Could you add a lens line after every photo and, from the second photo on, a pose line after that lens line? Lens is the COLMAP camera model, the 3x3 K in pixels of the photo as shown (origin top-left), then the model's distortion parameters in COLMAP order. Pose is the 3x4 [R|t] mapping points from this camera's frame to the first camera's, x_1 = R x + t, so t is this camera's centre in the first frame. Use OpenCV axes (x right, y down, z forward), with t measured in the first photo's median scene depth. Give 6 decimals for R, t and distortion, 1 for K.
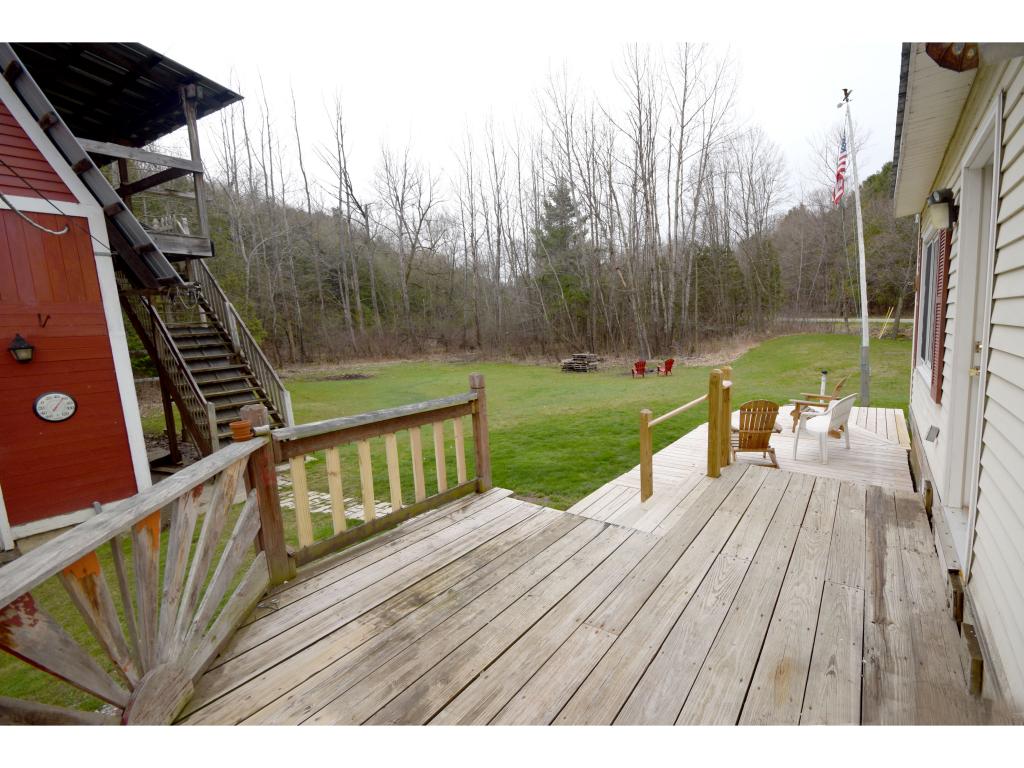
lens RADIAL K [[488.7, 0, 512.0], [0, 488.7, 384.0], [0, 0, 1]] dist [-0.000705, 0.000089]
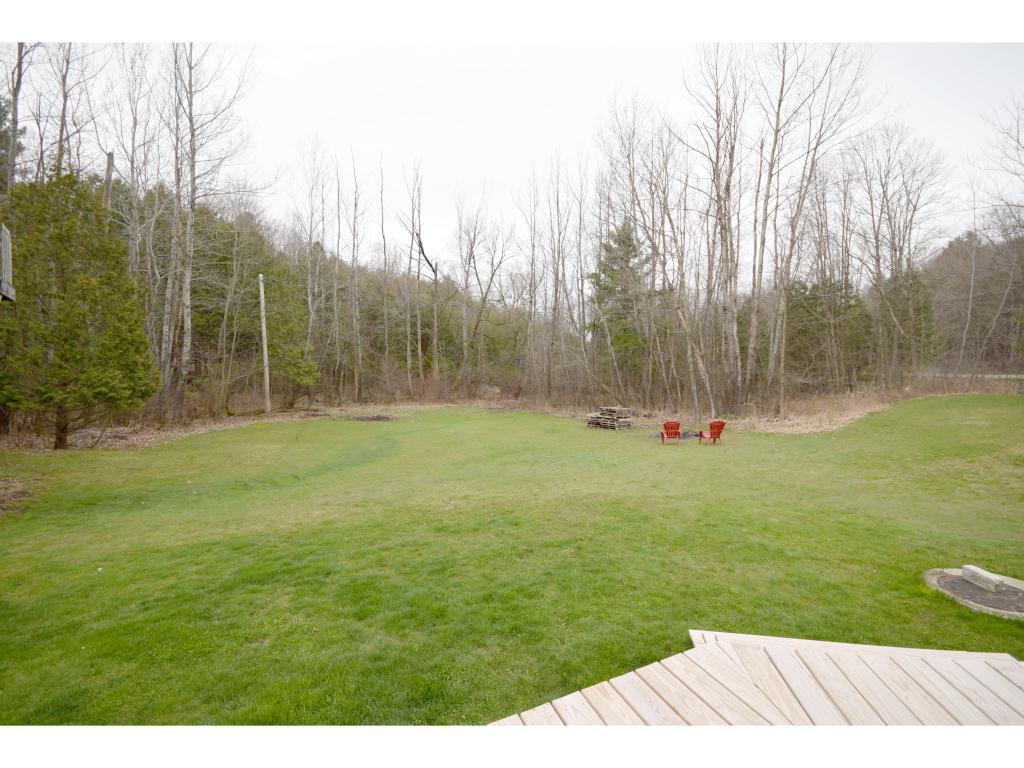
lens RADIAL K [[373.7, 0, 515.4], [0, 373.7, 406.7], [0, 0, 1]] dist [0.024121, -0.010578]
pose [[0.943641, 0.049184, -0.327296, 0.162030], [-0.065302, 0.997125, -0.038435, -0.022886], [0.324465, 0.057642, 0.944140, 0.287585]]
